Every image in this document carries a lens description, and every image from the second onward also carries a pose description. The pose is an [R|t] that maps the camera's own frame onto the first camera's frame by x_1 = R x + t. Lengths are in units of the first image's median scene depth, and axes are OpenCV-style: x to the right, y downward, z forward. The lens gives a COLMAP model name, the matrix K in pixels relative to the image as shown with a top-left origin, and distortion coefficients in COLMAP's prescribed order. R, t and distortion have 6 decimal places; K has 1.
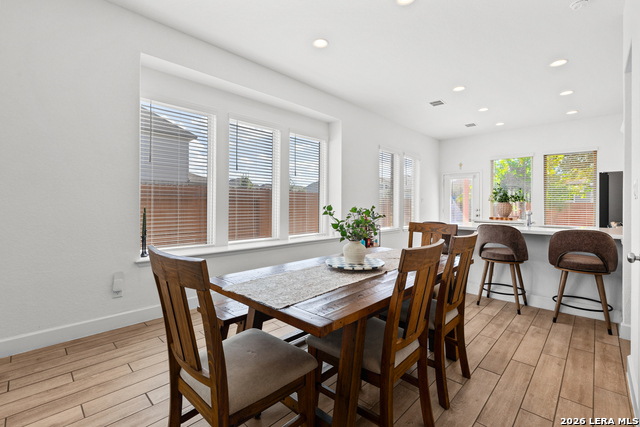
lens RADIAL K [[291.5, 0, 315.6], [0, 291.5, 206.8], [0, 0, 1]] dist [-0.001395, 0.001009]
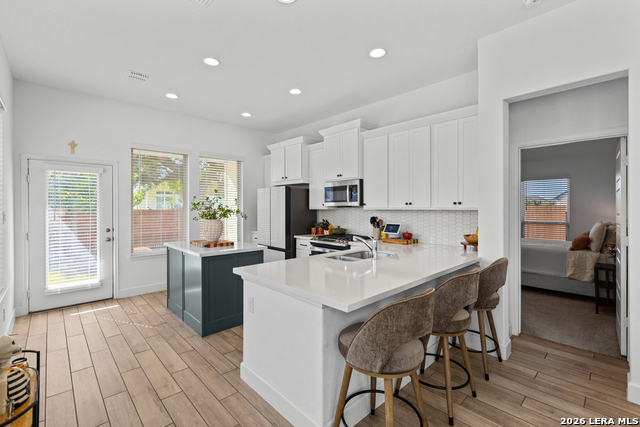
lens RADIAL K [[285.8, 0, 312.5], [0, 285.8, 212.6], [0, 0, 1]] dist [0.001388, -0.001138]
pose [[0.056693, -0.019035, 0.998210, 0.015391], [0.009385, 0.999784, 0.018532, -0.038292], [-0.998348, 0.008317, 0.056860, 0.732501]]
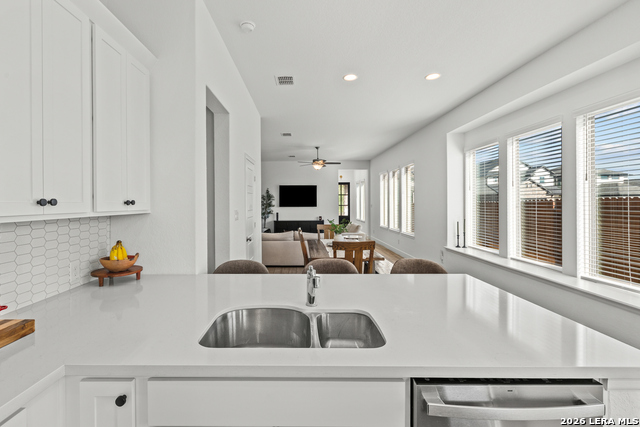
lens RADIAL K [[291.5, 0, 301.0], [0, 291.5, 203.8], [0, 0, 1]] dist [-0.001395, 0.001009]
pose [[-0.720524, 0.002785, -0.693425, 0.664905], [-0.003971, 0.999959, 0.008142, -0.045142], [0.693419, 0.008619, -0.720483, 0.833074]]
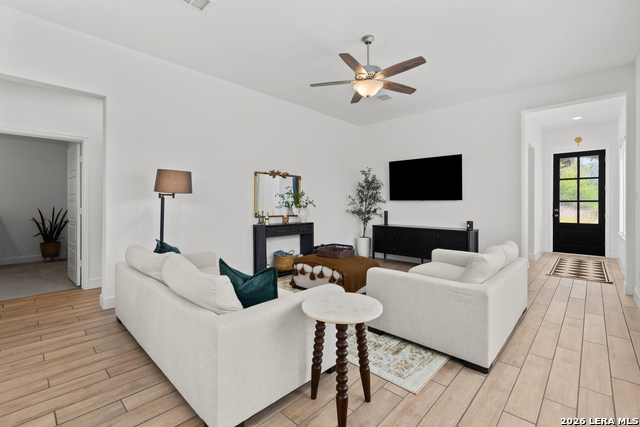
lens RADIAL K [[285.8, 0, 318.7], [0, 285.8, 207.7], [0, 0, 1]] dist [0.001388, -0.001138]
pose [[-0.999972, -0.004053, -0.006314, -0.298423], [-0.004158, 0.999853, 0.016619, -0.000668], [0.006246, 0.016644, -0.999842, 0.392418]]
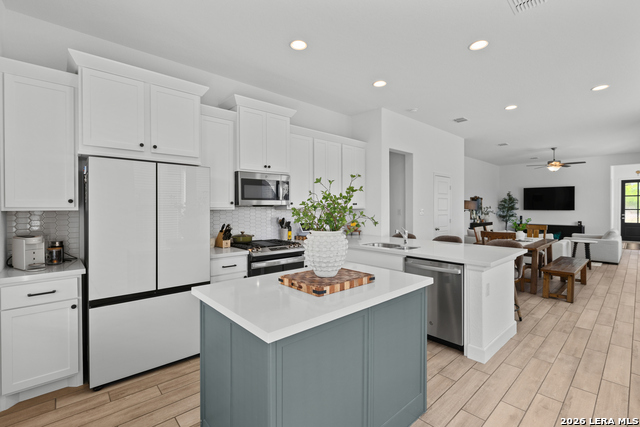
lens RADIAL K [[291.5, 0, 319.3], [0, 291.5, 211.0], [0, 0, 1]] dist [-0.001395, 0.001009]
pose [[-0.997844, -0.002670, 0.065581, 0.626130], [-0.001235, 0.999759, 0.021906, -0.042165], [-0.065623, 0.021778, -0.997607, 1.309698]]
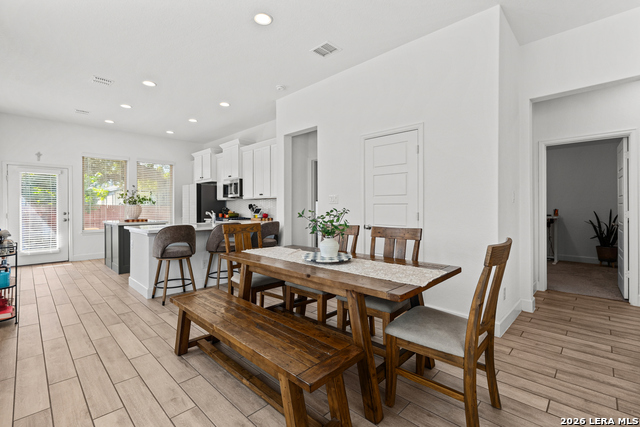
lens RADIAL K [[291.5, 0, 317.6], [0, 291.5, 212.8], [0, 0, 1]] dist [-0.001395, 0.001009]
pose [[0.010512, -0.021568, 0.999712, -0.348493], [0.009096, 0.999728, 0.021472, -0.001664], [-0.999903, 0.008868, 0.010705, 0.354269]]
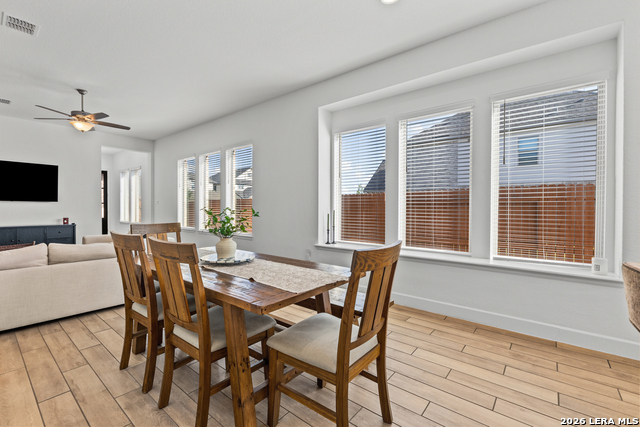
lens RADIAL K [[285.8, 0, 317.0], [0, 285.8, 210.9], [0, 0, 1]] dist [0.001388, -0.001138]
pose [[0.078800, 0.011397, -0.996825, 0.440715], [-0.012746, 0.999864, 0.010424, 0.000235], [0.996809, 0.011884, 0.078935, 0.432805]]
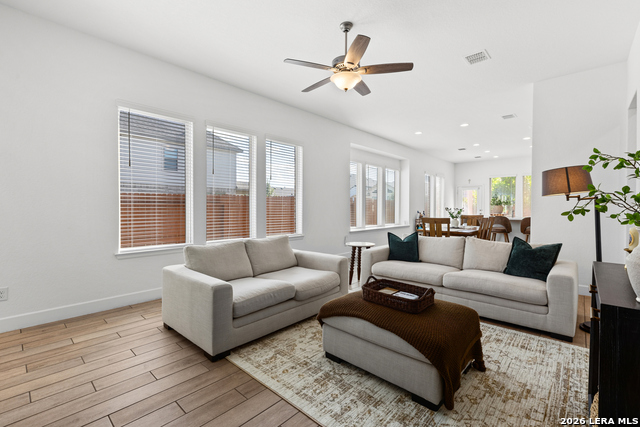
lens RADIAL K [[285.8, 0, 311.4], [0, 285.8, 209.9], [0, 0, 1]] dist [0.001388, -0.001138]
pose [[0.999952, 0.000943, 0.009778, -0.456299], [-0.000982, 0.999992, 0.003957, 0.006004], [-0.009775, -0.003966, 0.999944, -0.646794]]
